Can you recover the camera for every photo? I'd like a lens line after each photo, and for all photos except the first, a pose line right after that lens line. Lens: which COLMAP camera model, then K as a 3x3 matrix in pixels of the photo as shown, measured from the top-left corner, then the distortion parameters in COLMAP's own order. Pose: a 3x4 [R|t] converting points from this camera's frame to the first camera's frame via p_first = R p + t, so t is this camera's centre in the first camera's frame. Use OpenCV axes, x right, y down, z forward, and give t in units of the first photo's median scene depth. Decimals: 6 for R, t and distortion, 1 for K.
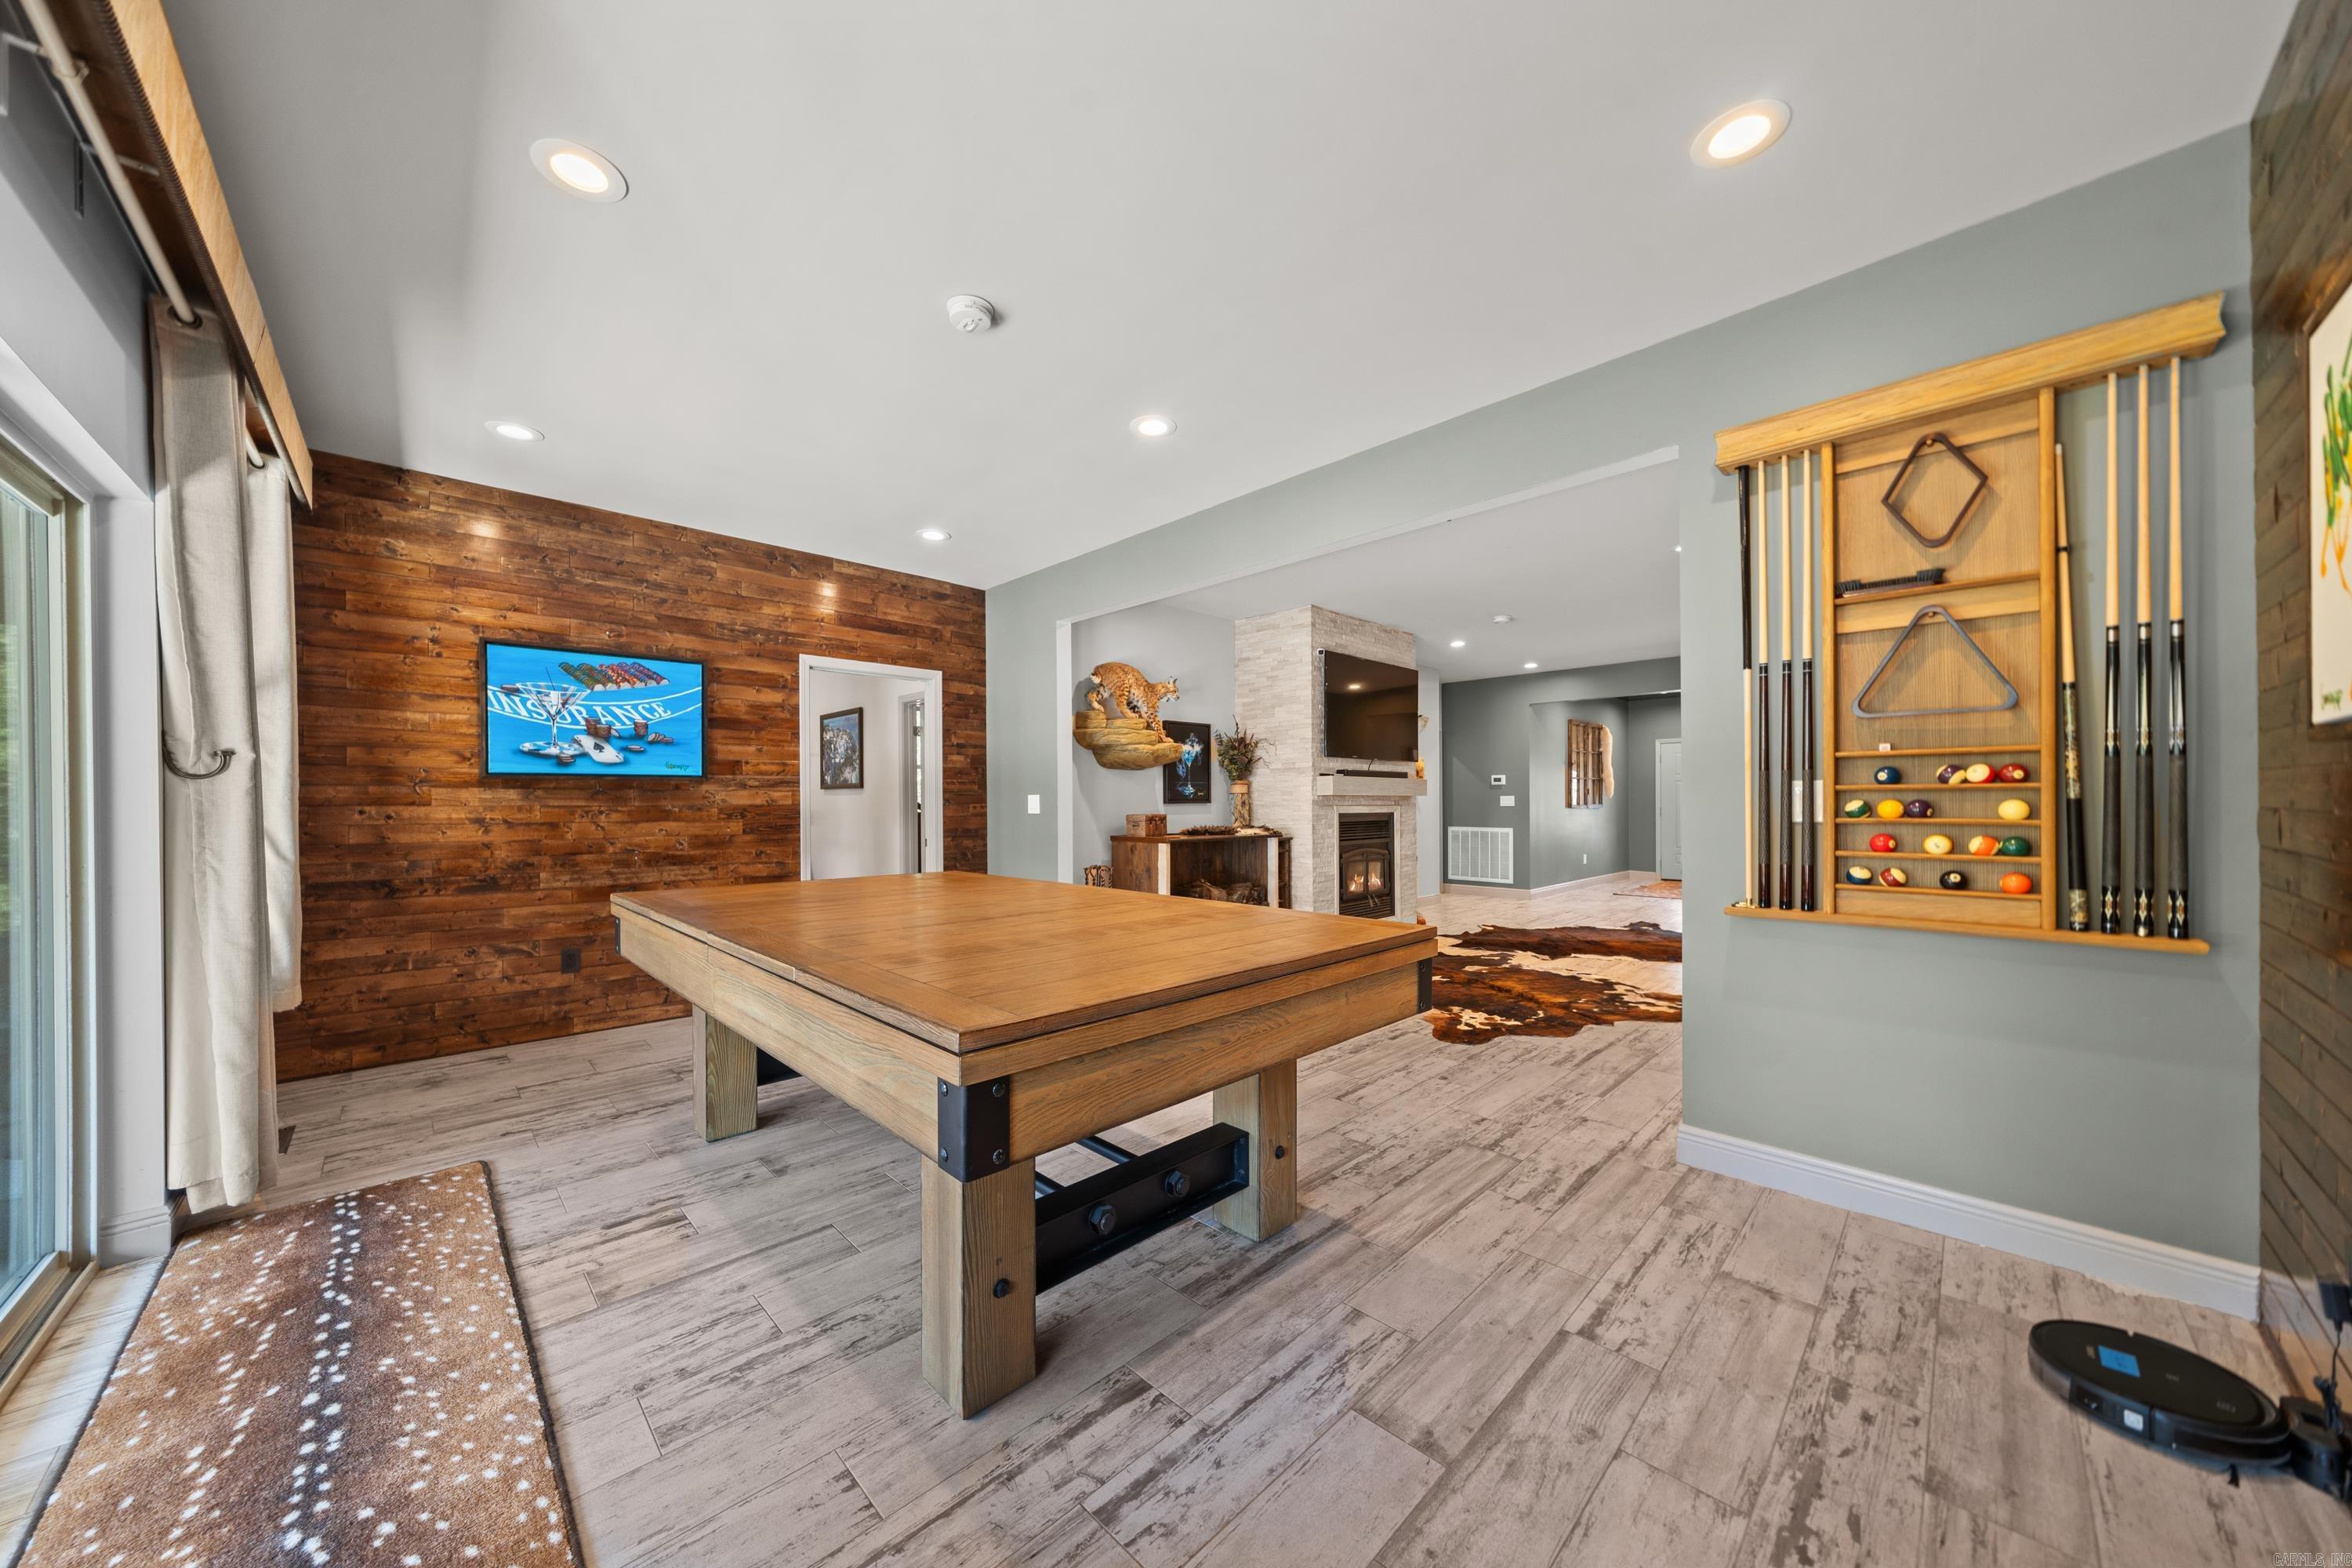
lens RADIAL K [[790.8, 0, 1148.9], [0, 790.8, 804.6], [0, 0, 1]] dist [-0.031923, -0.000010]
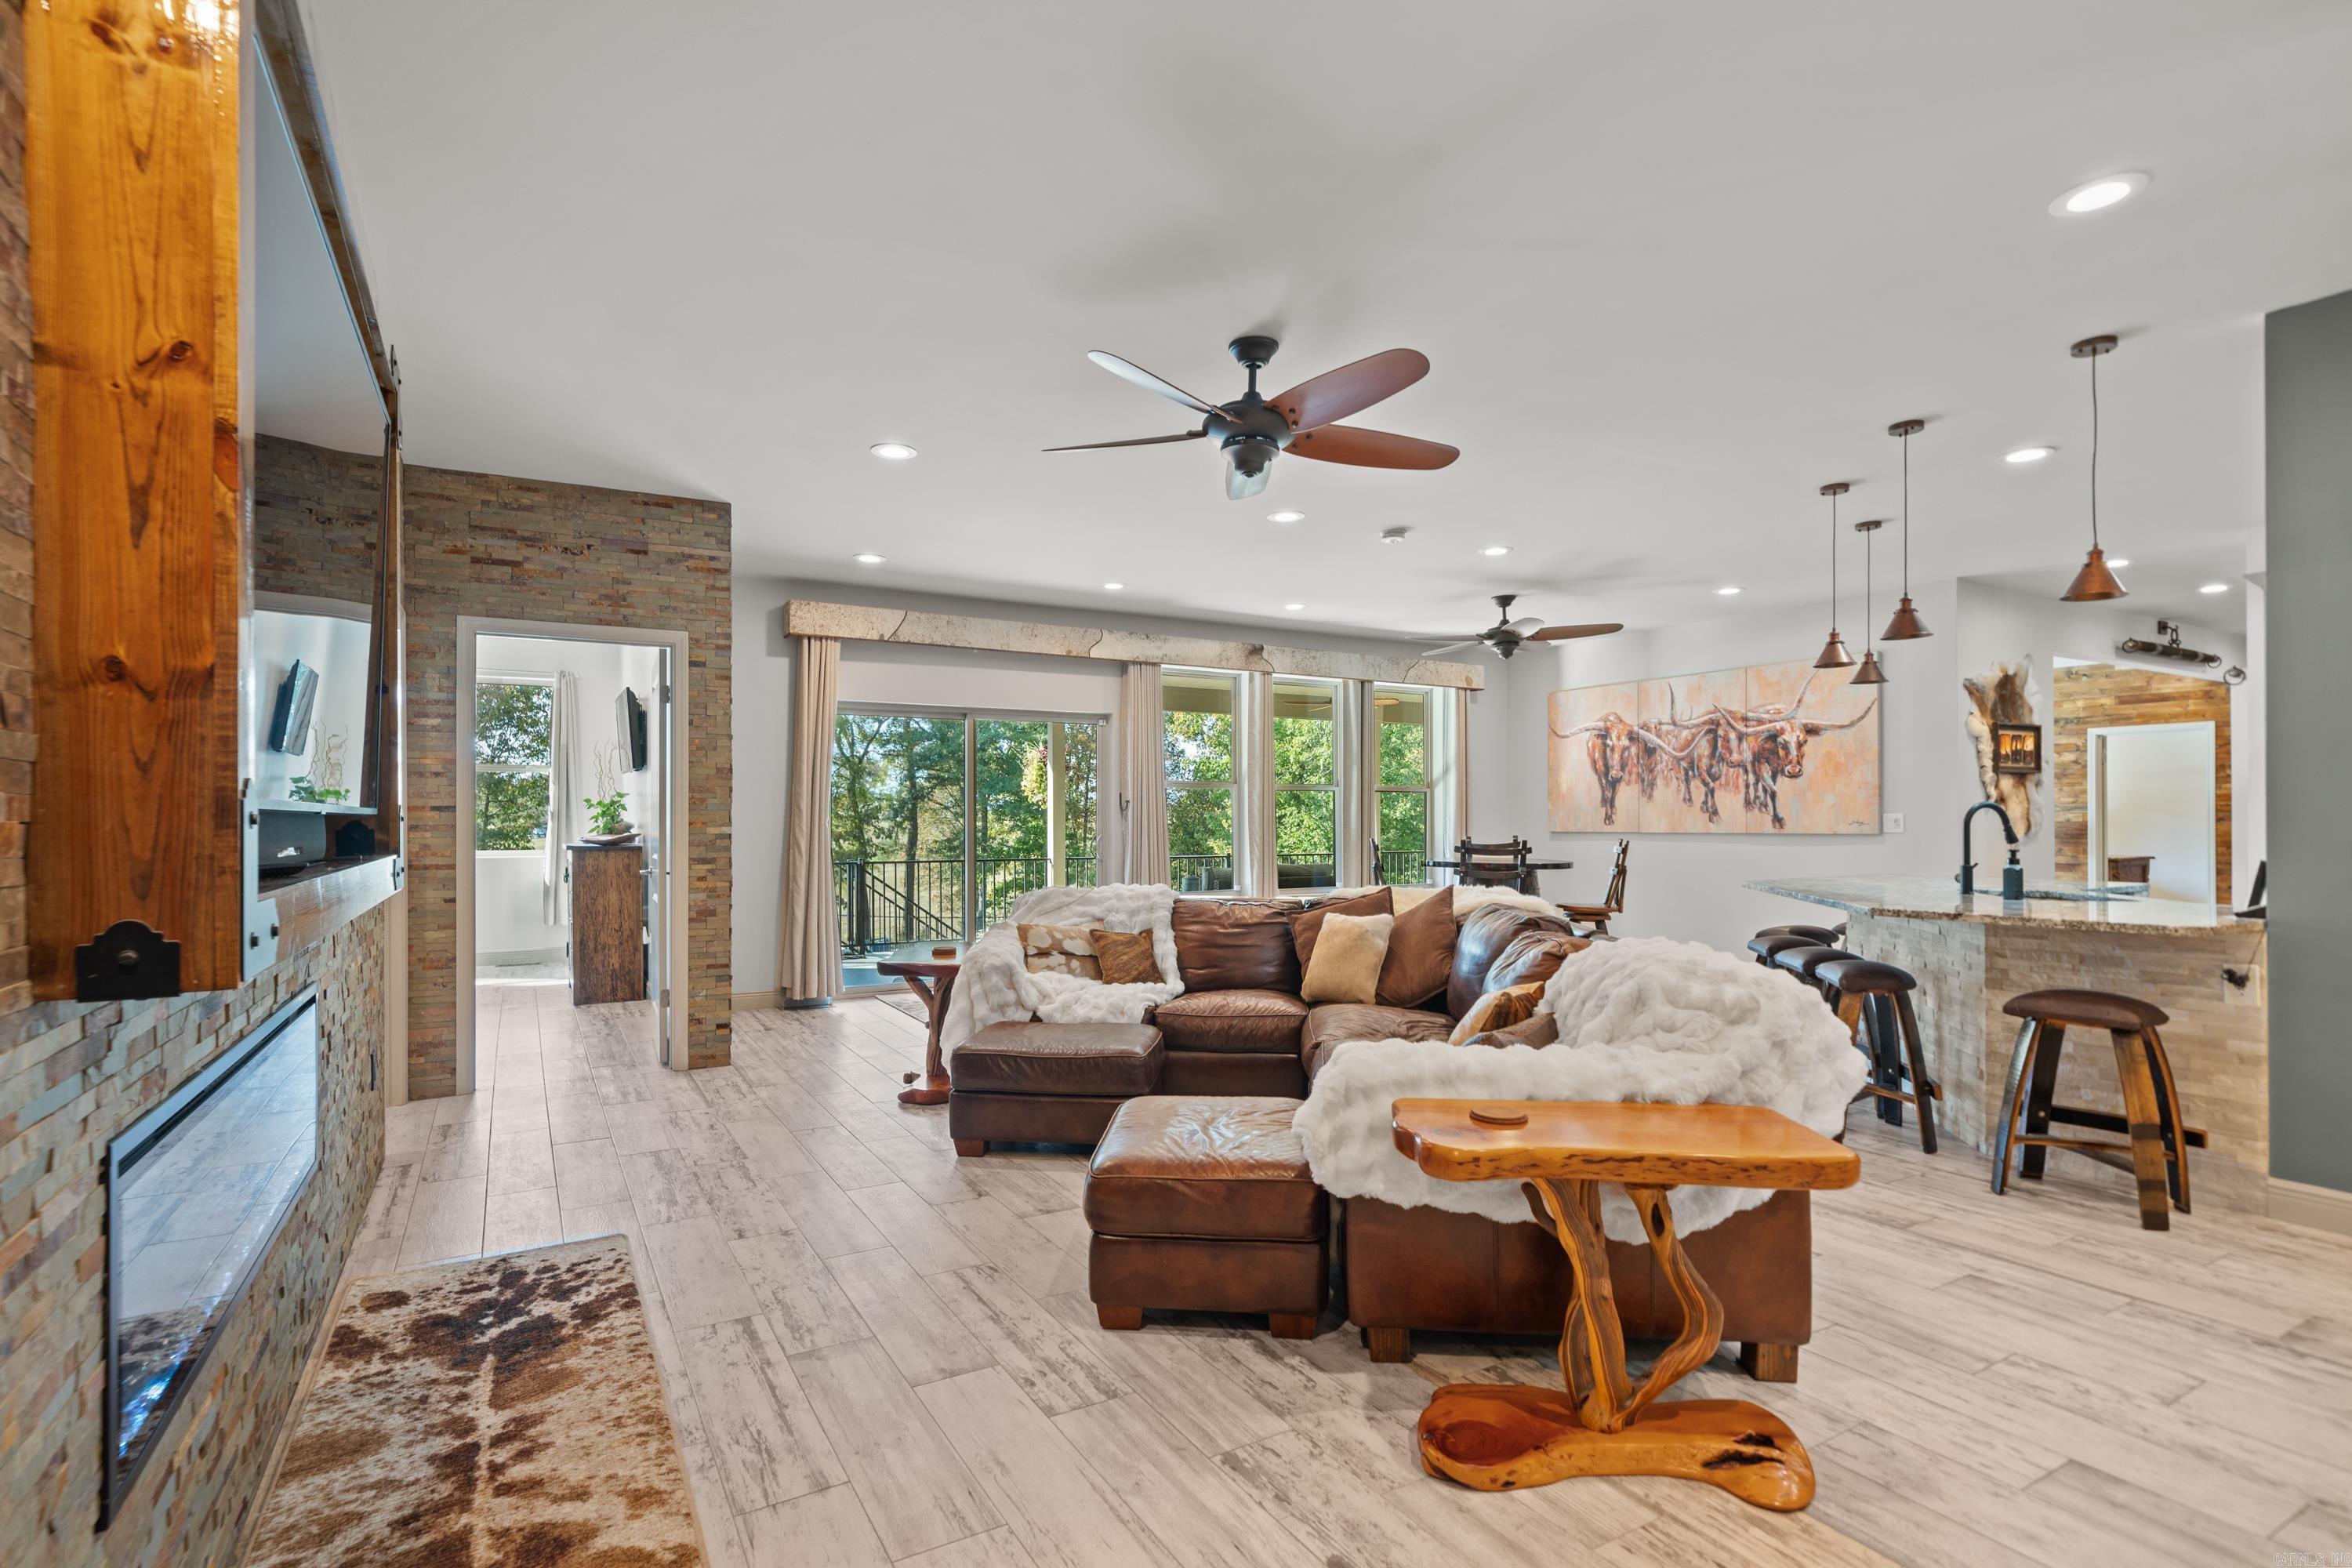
lens RADIAL K [[1110.9, 0, 1174.1], [0, 1110.9, 819.2], [0, 0, 1]] dist [0.001002, 0.000045]
pose [[-0.212445, 0.003292, -0.977167, 1.585665], [0.000411, 0.999995, 0.003279, -0.009273], [0.977173, 0.000295, -0.212445, -0.255570]]
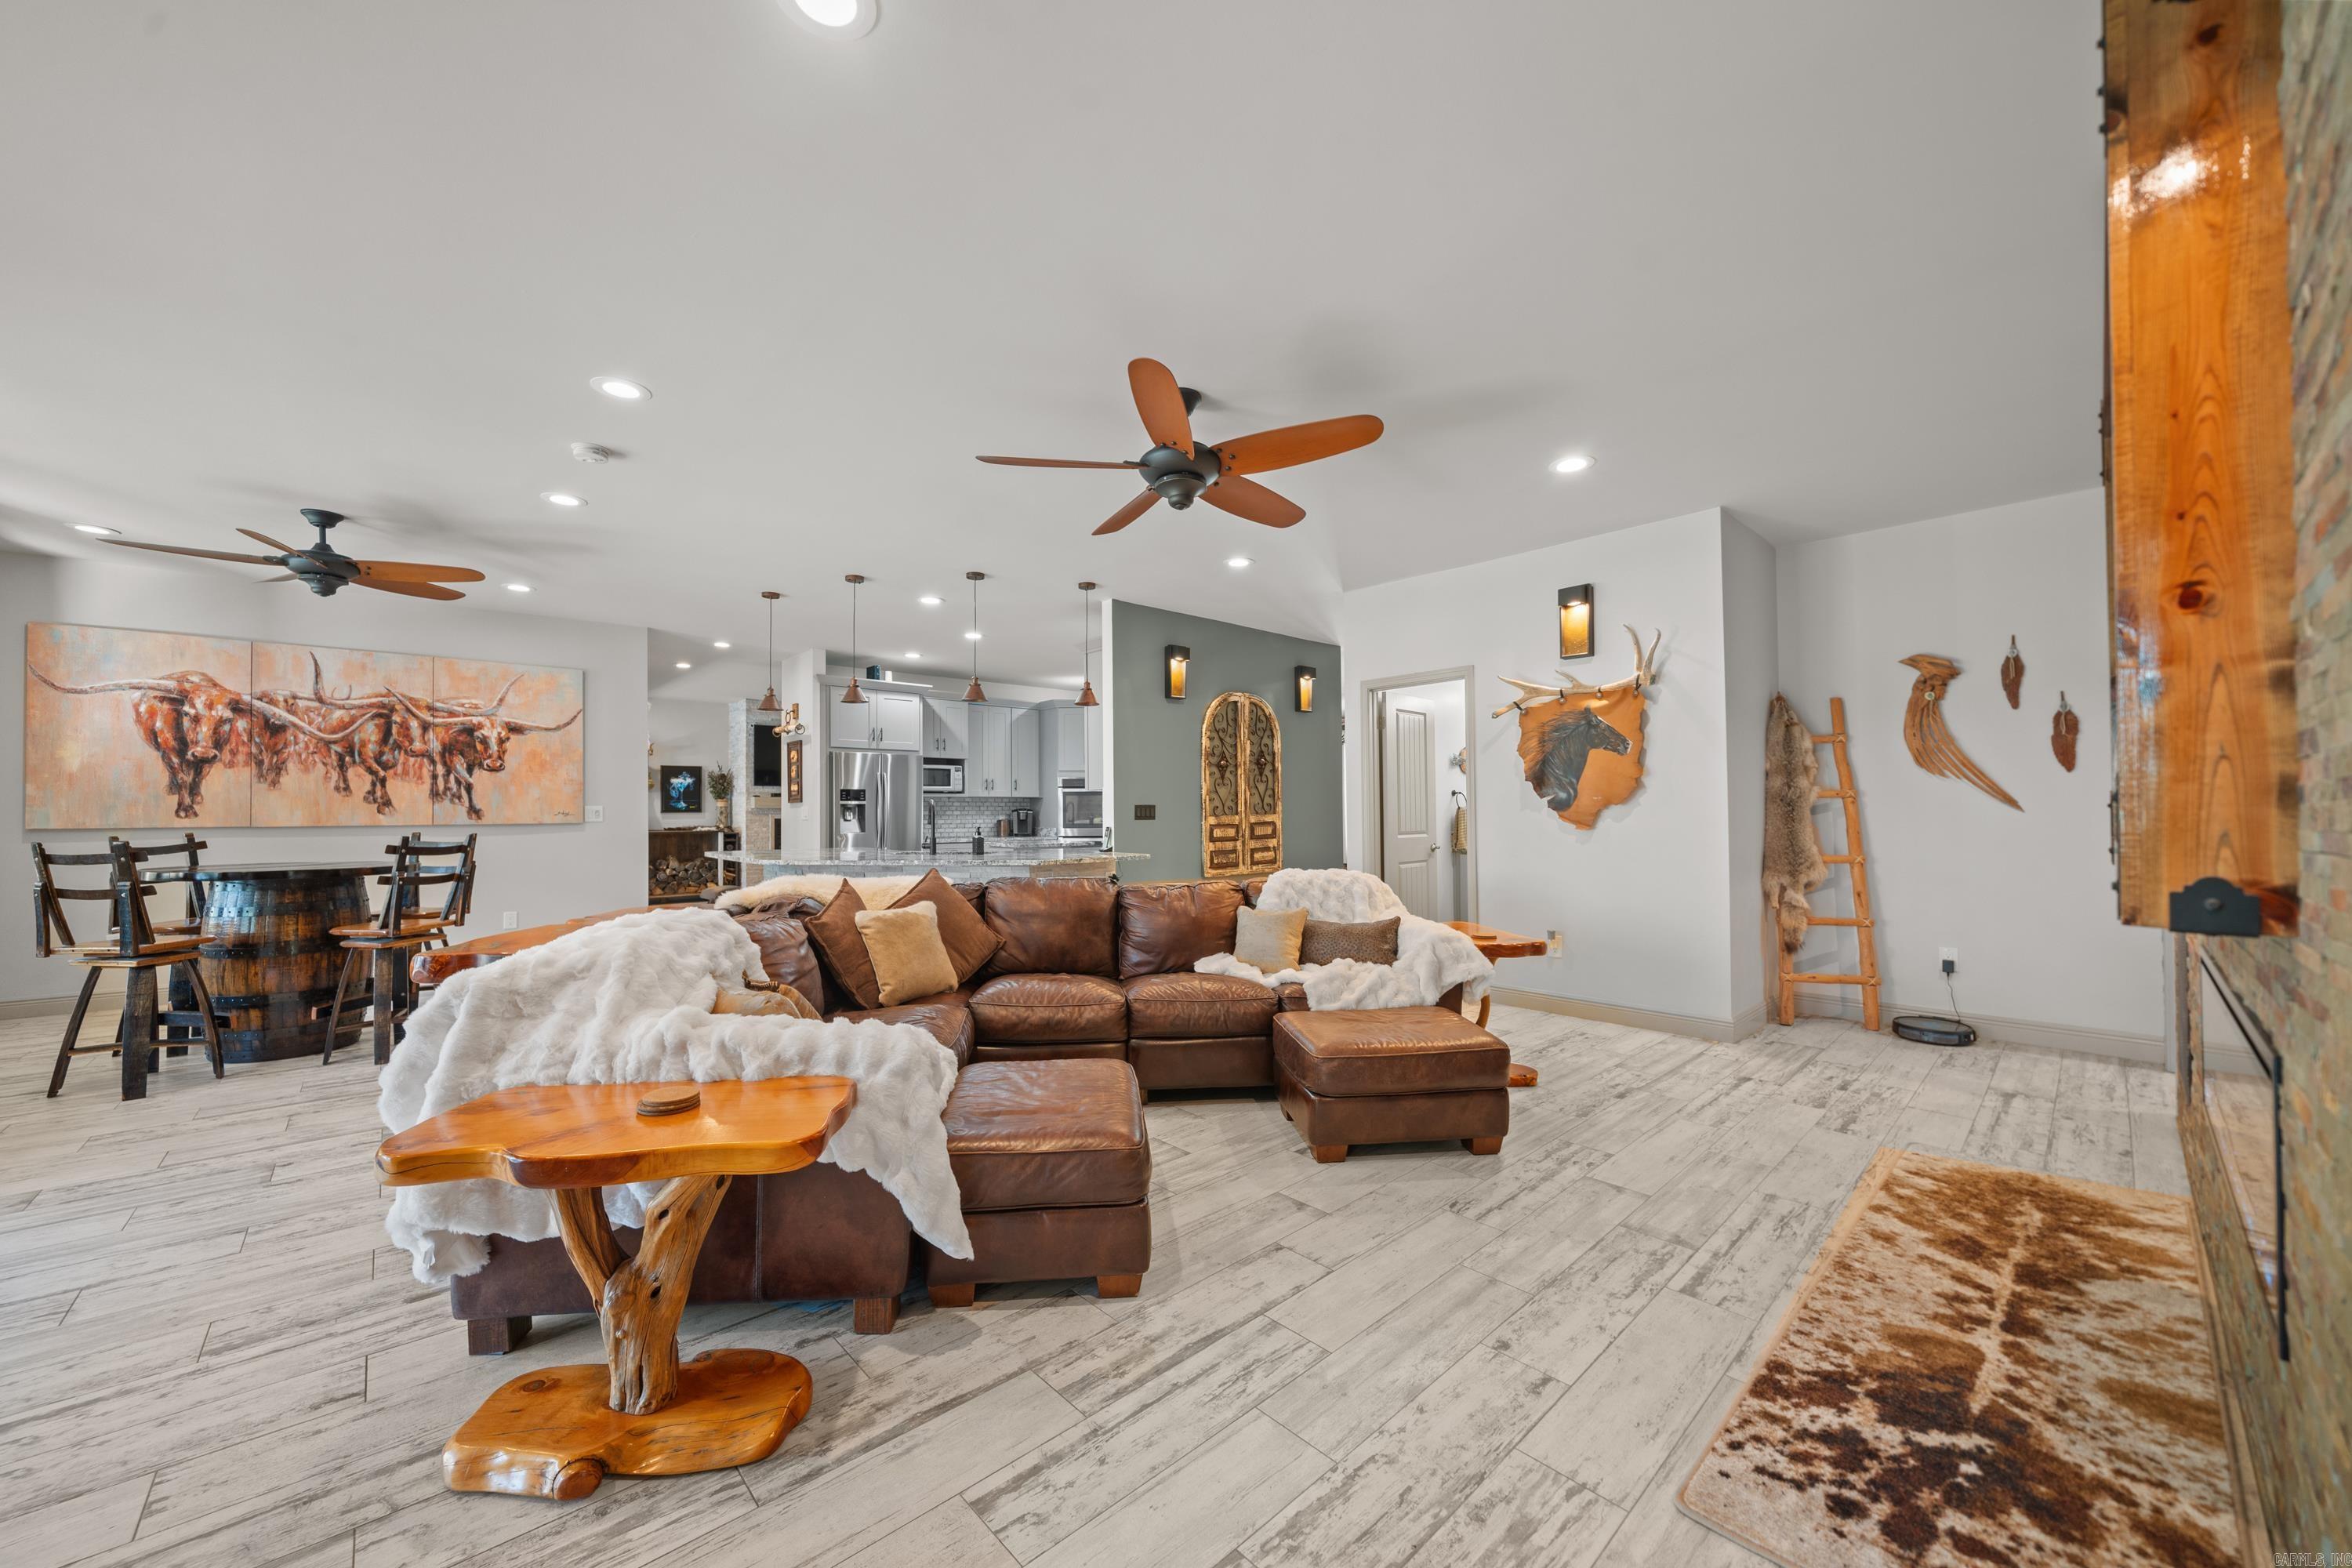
lens RADIAL K [[852.2, 0, 1148.9], [0, 852.2, 796.8], [0, 0, 1]] dist [-0.002118, 0.000027]
pose [[0.999636, 0.001742, -0.026919, 1.062763], [-0.002208, 0.999848, -0.017283, -0.005914], [0.026885, 0.017336, 0.999488, -0.789369]]
